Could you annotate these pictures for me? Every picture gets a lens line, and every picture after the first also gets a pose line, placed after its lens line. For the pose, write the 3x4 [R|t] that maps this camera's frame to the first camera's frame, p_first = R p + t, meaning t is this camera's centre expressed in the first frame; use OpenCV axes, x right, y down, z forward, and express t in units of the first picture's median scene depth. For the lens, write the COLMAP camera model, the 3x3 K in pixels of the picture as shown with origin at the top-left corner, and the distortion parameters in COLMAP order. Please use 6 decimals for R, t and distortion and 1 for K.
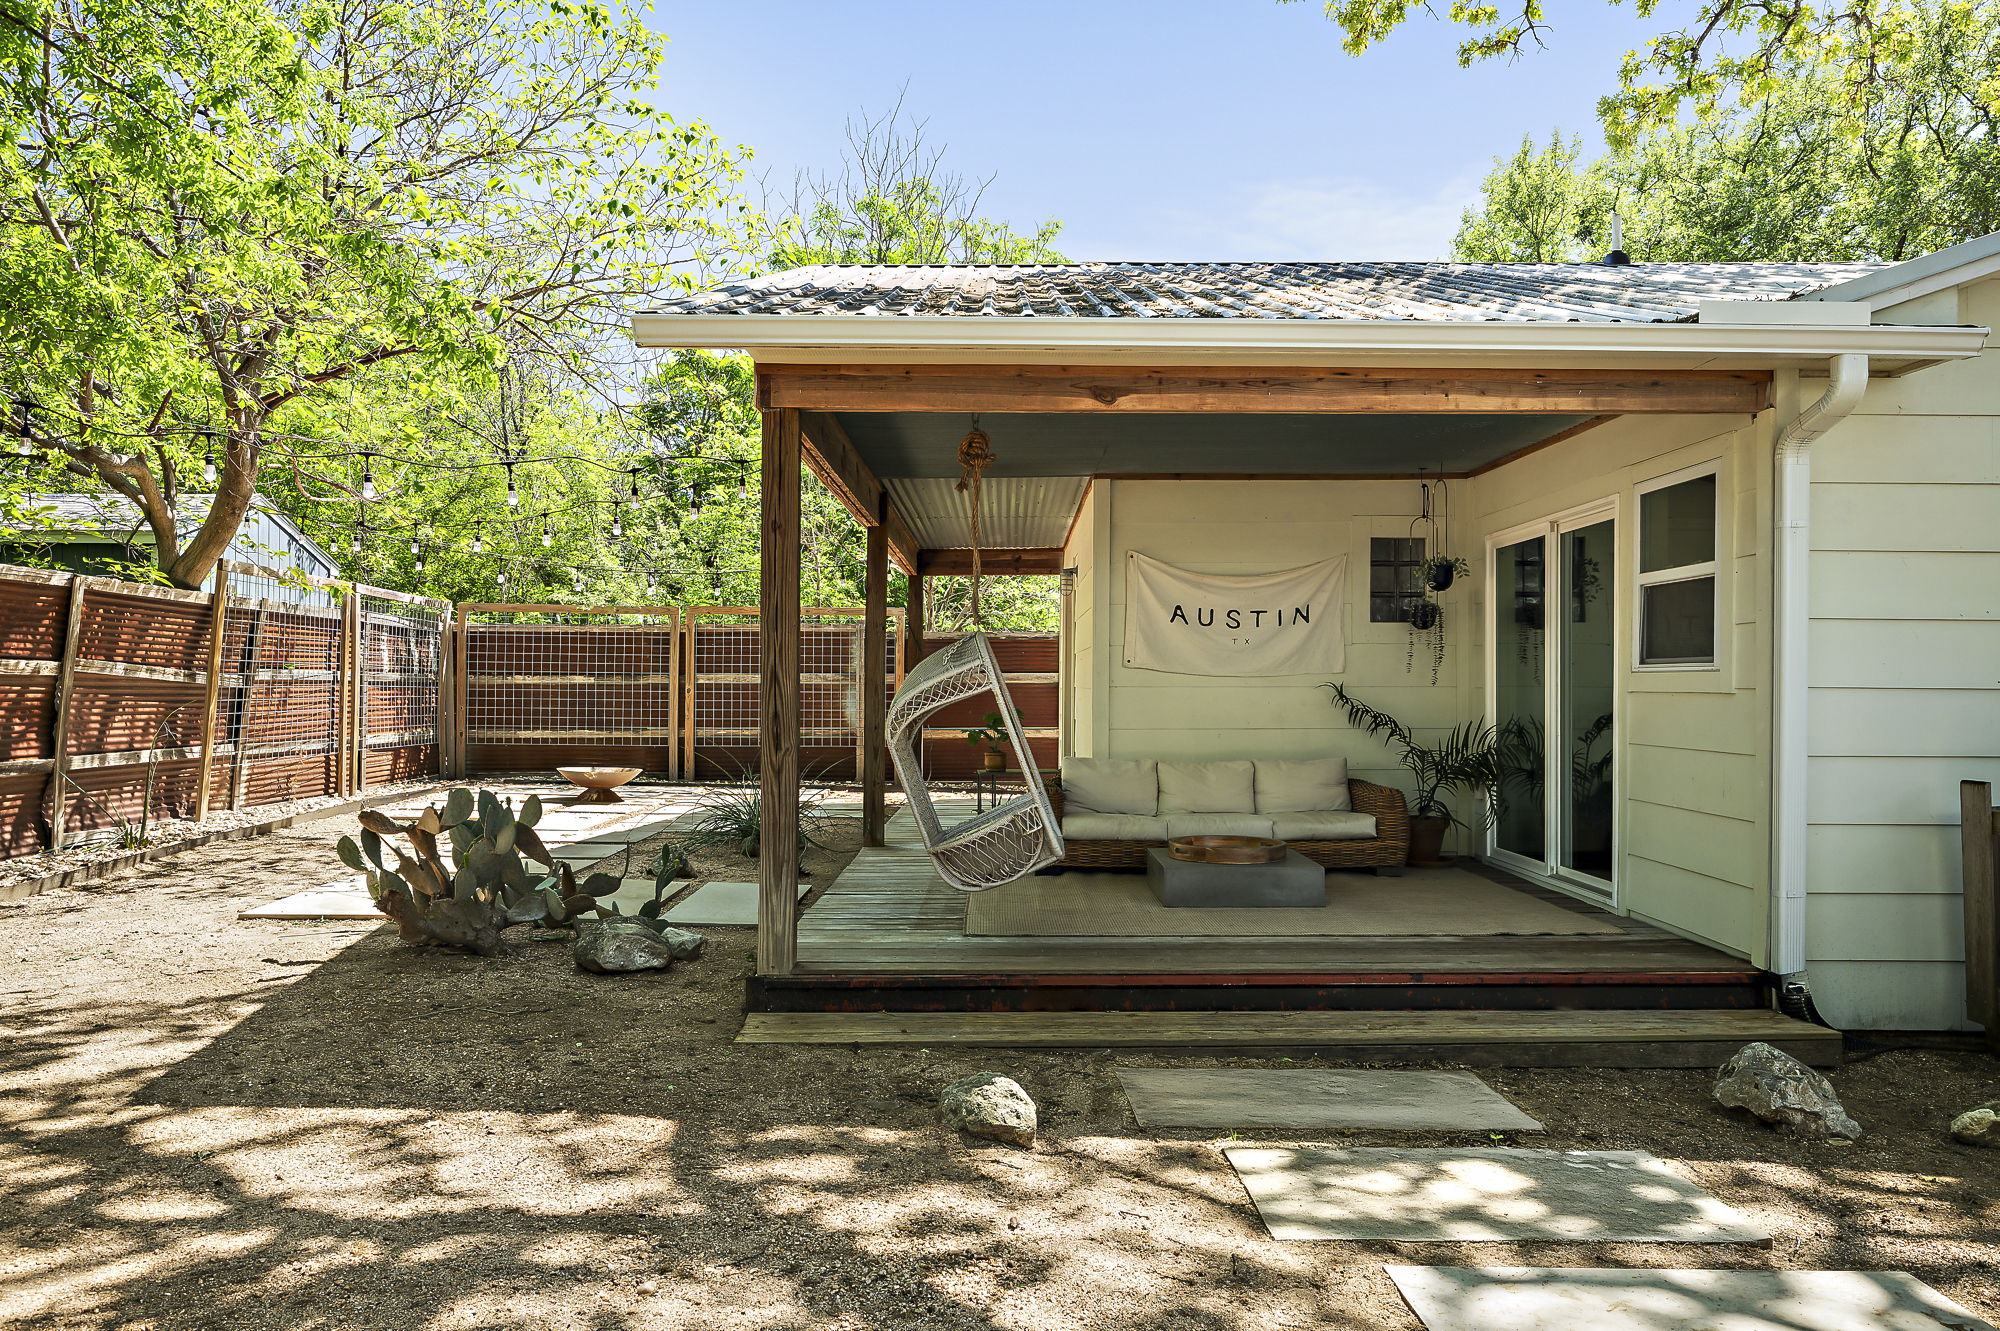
lens RADIAL K [[1332.4, 0, 1002.7], [0, 1332.4, 674.3], [0, 0, 1]] dist [0.001164, -0.001128]
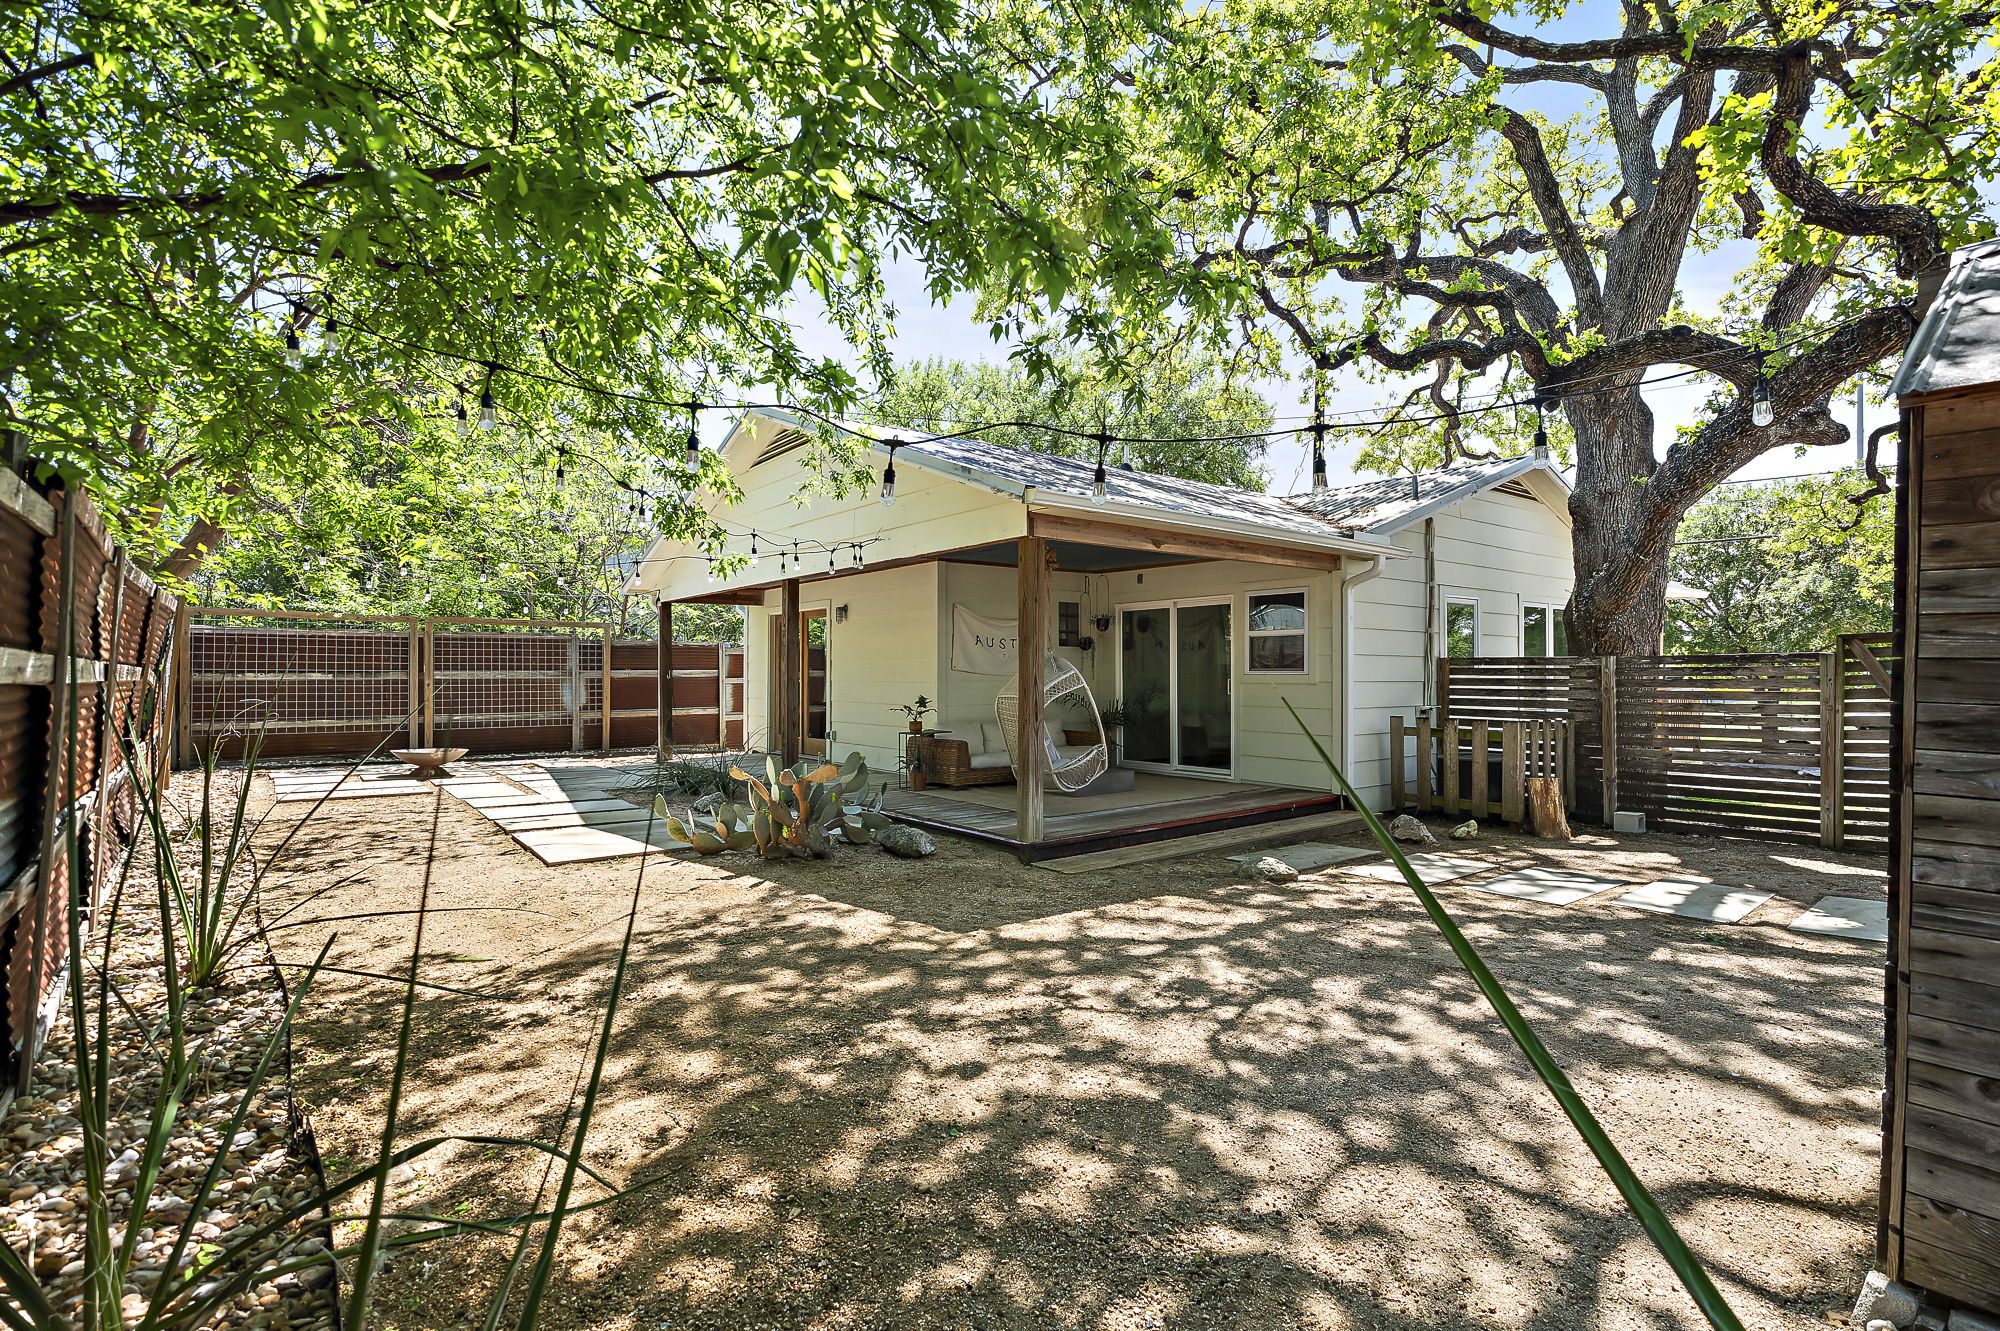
lens RADIAL K [[926.1, 0, 994.4], [0, 926.1, 672.8], [0, 0, 1]] dist [-0.000058, 0.000152]
pose [[0.799036, -0.003990, 0.601270, -0.590887], [-0.001432, 0.999963, 0.008539, -0.012692], [-0.601282, -0.007684, 0.799000, 0.002487]]
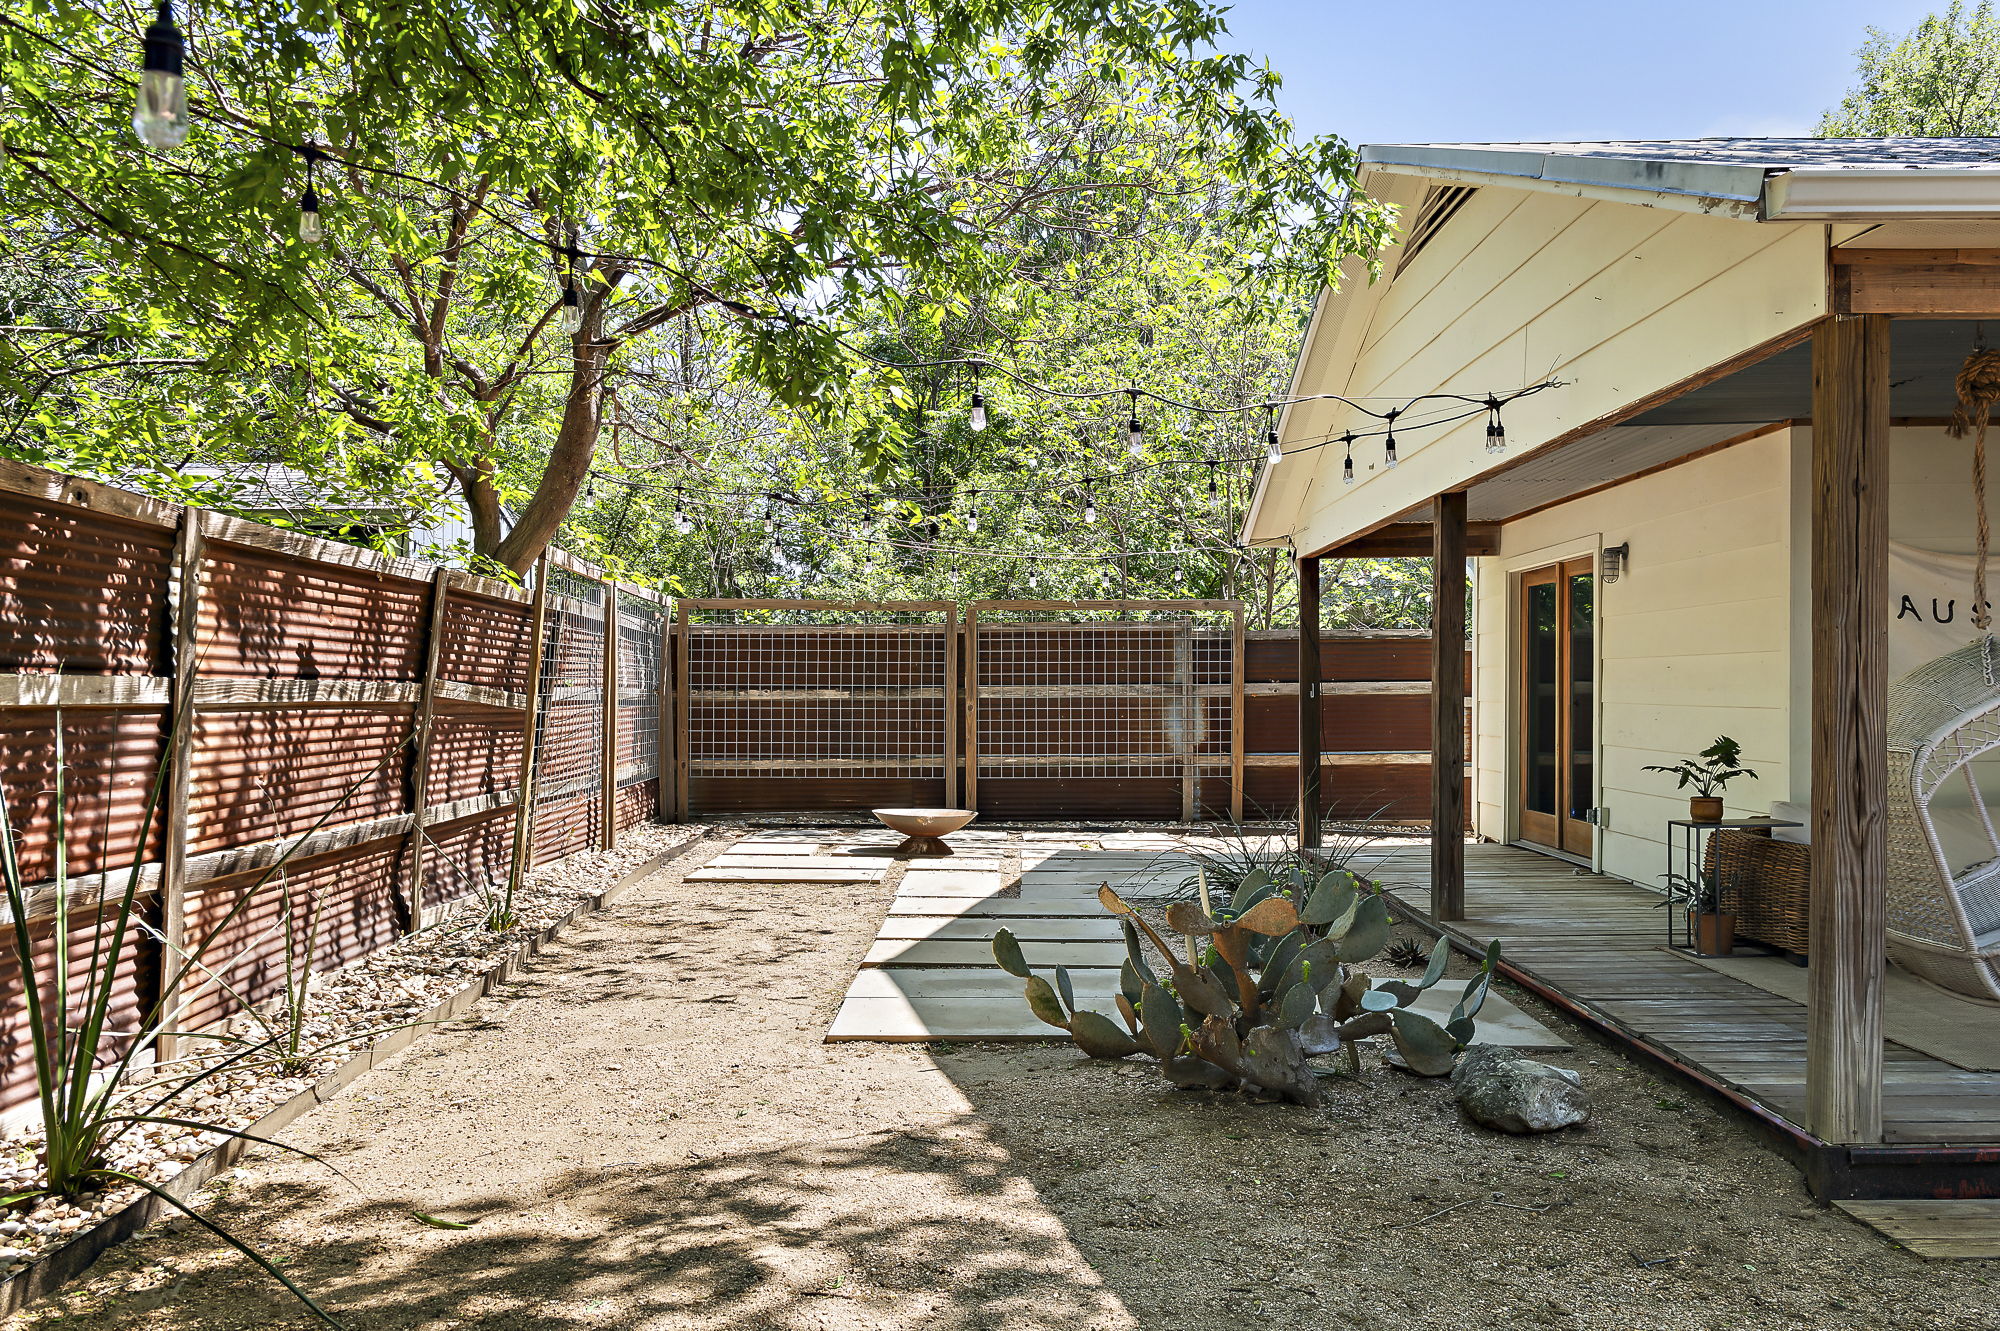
lens RADIAL K [[1603.1, 0, 999.6], [0, 1603.1, 679.3], [0, 0, 1]] dist [0.001667, -0.004894]
pose [[0.999729, -0.007512, -0.022015, -0.351252], [0.007550, 0.999970, 0.001663, -0.010417], [0.022002, -0.001829, 0.999756, 0.100155]]
